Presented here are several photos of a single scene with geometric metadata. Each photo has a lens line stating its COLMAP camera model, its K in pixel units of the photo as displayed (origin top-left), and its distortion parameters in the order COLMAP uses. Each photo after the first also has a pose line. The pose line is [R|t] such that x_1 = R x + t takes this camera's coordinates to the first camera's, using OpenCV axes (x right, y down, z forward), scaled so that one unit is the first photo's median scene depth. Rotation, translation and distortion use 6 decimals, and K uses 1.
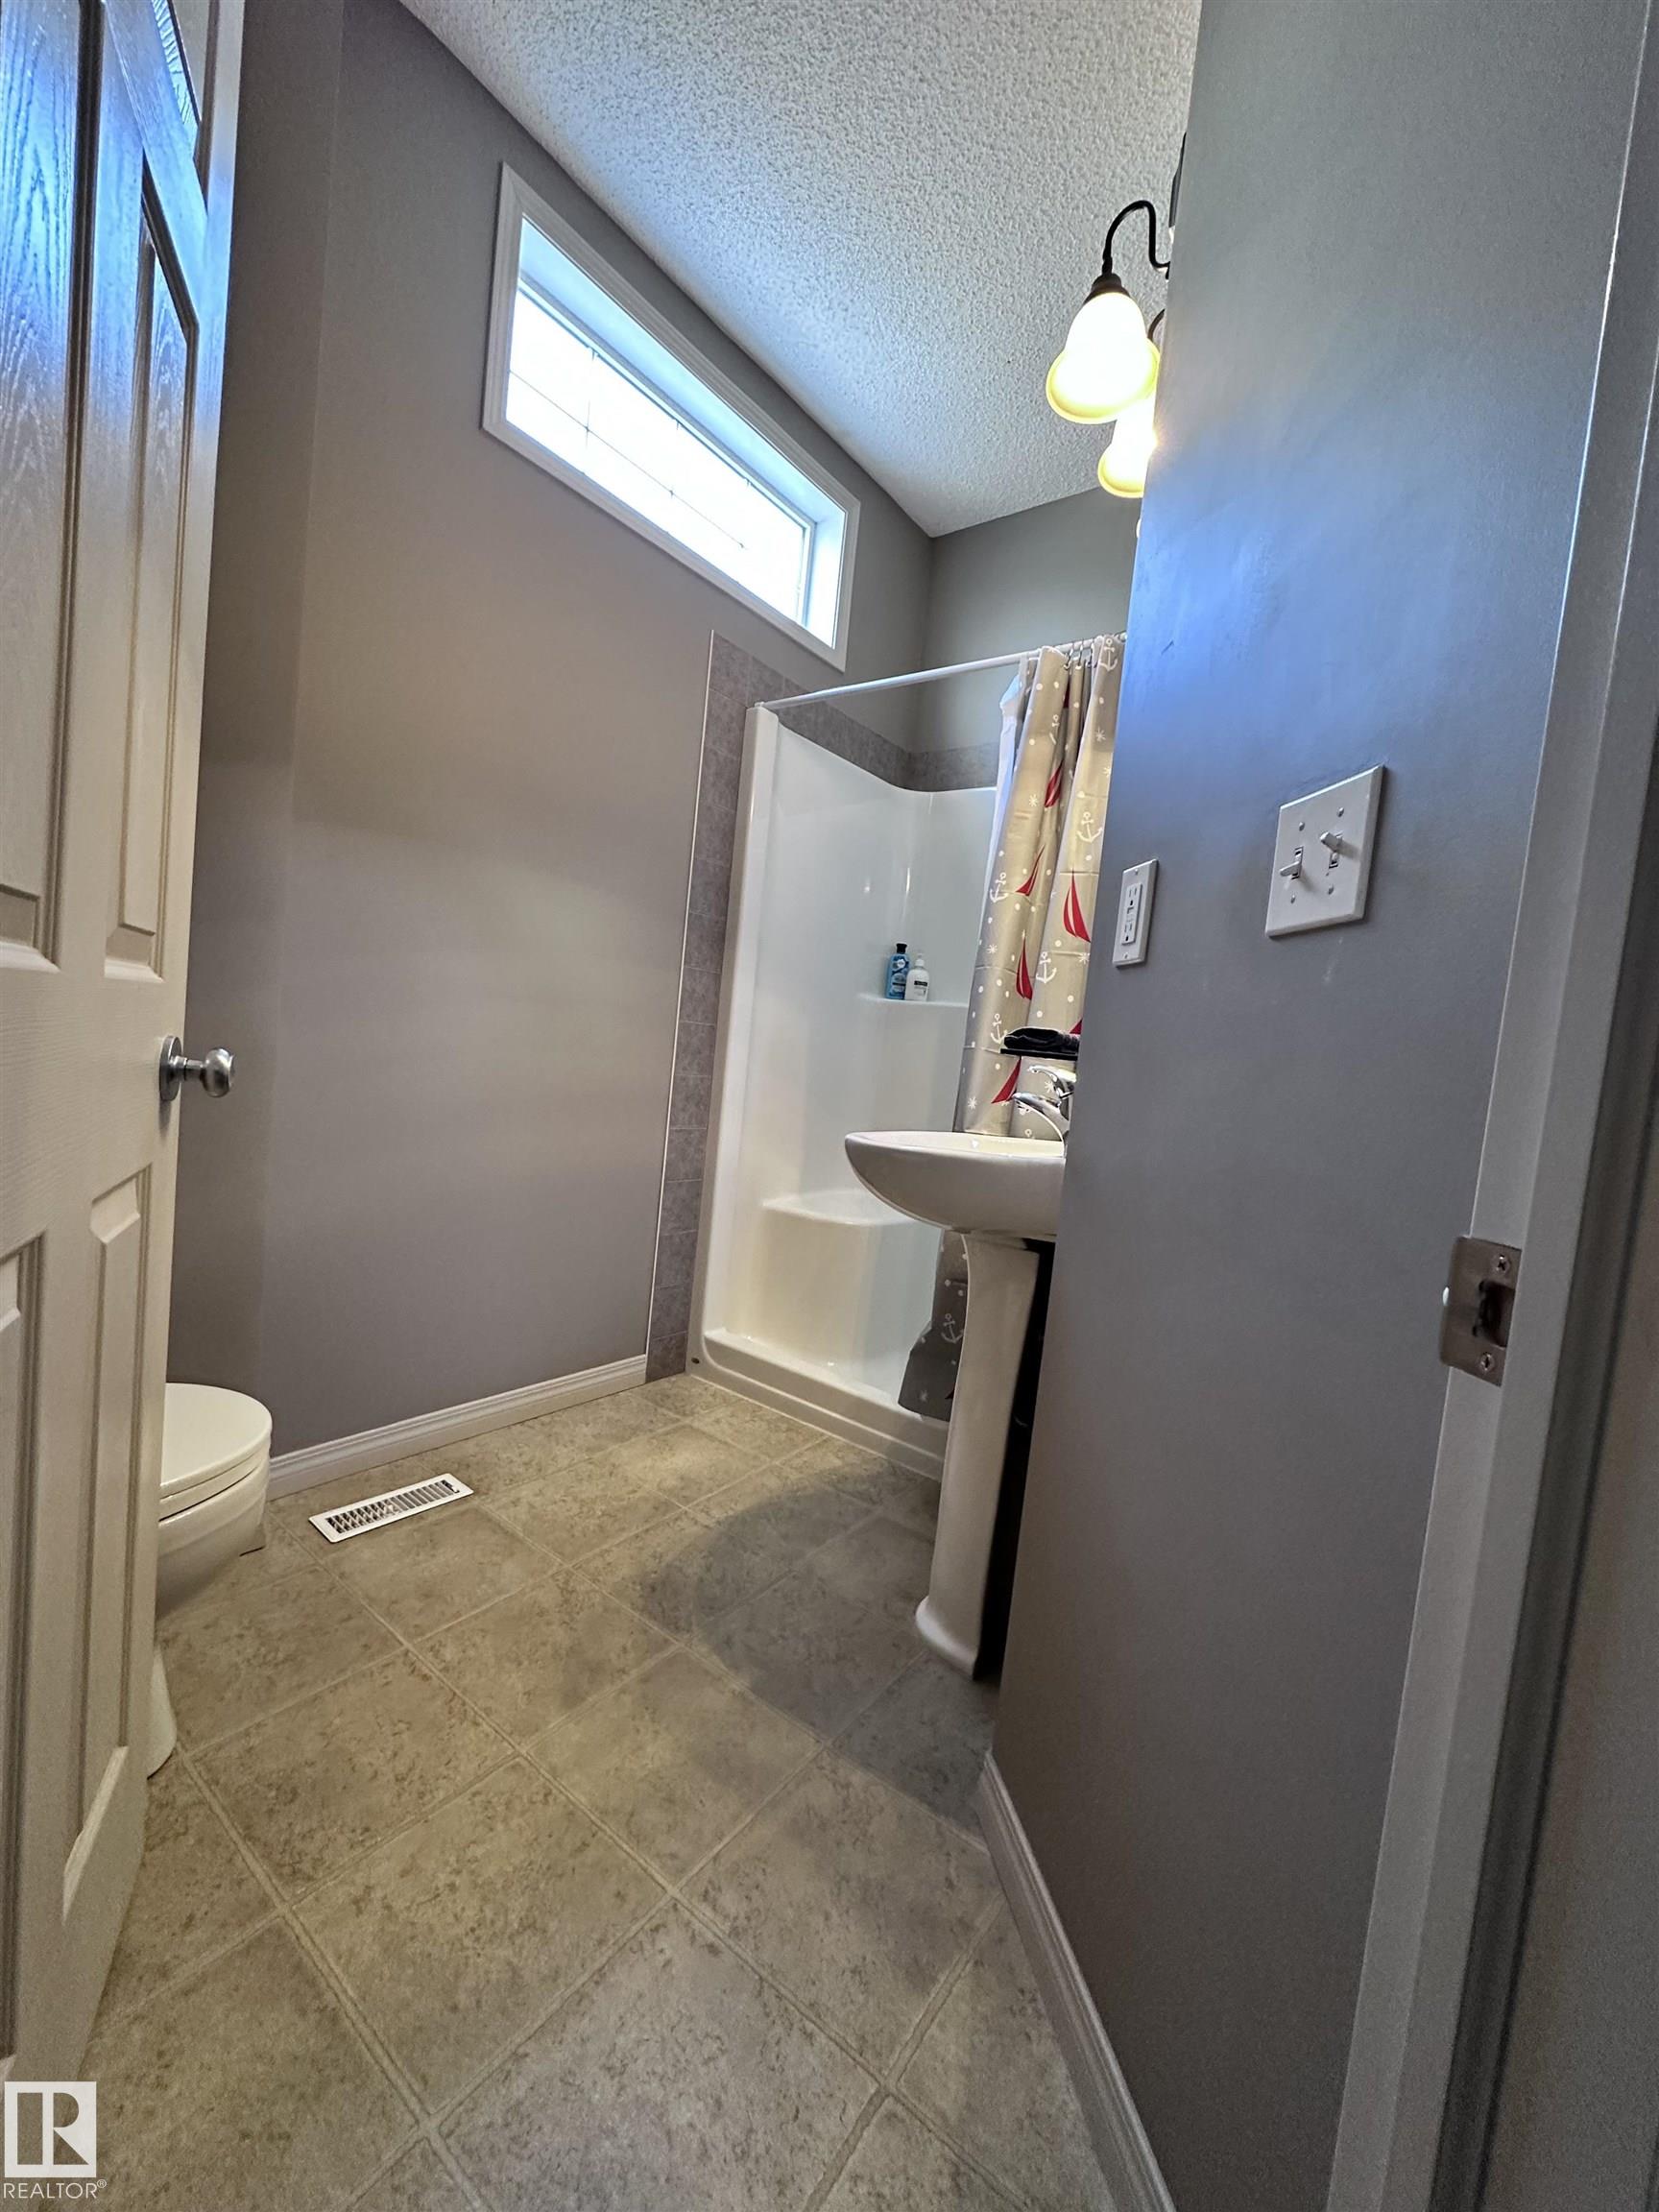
lens RADIAL K [[880.1, 0, 829.3], [0, 880.1, 1103.7], [0, 0, 1]] dist [-0.004786, 0.000628]
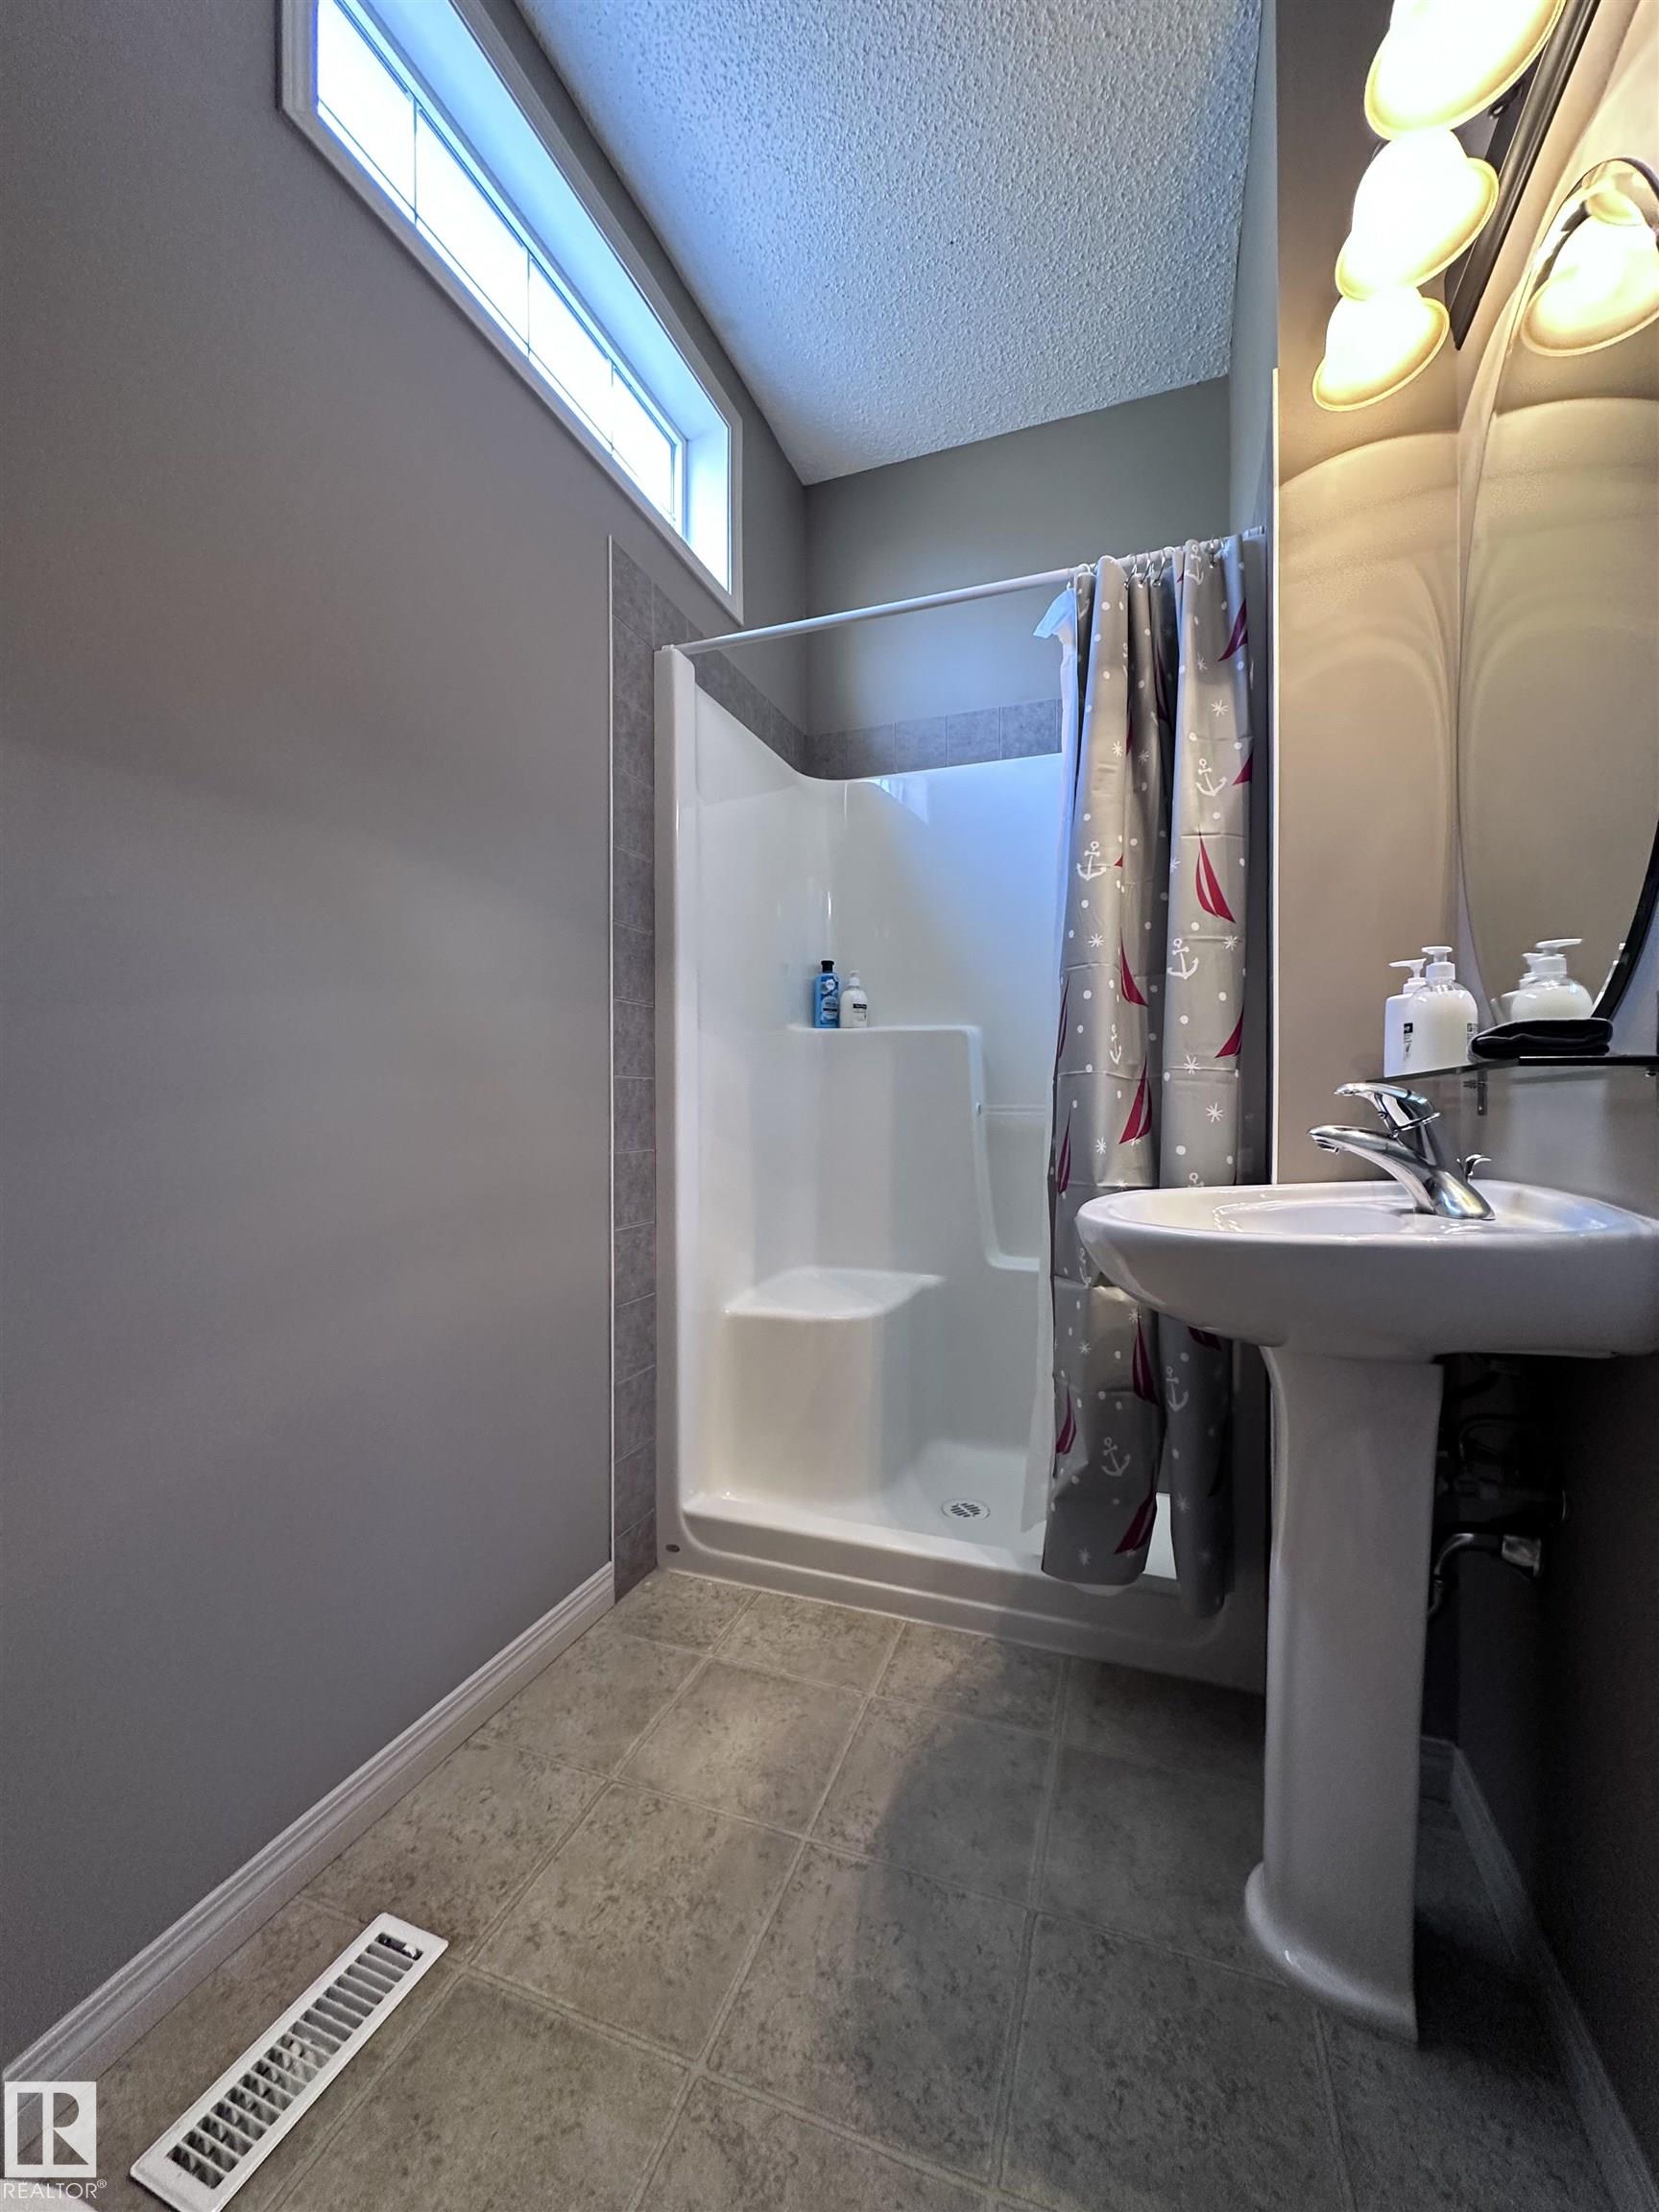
lens RADIAL K [[880.1, 0, 829.3], [0, 880.1, 1103.7], [0, 0, 1]] dist [-0.004786, 0.000628]
pose [[0.952841, -0.102407, 0.285670, -0.207606], [0.114577, 0.993070, -0.026171, -0.034177], [-0.281010, 0.057668, 0.957971, 0.273907]]
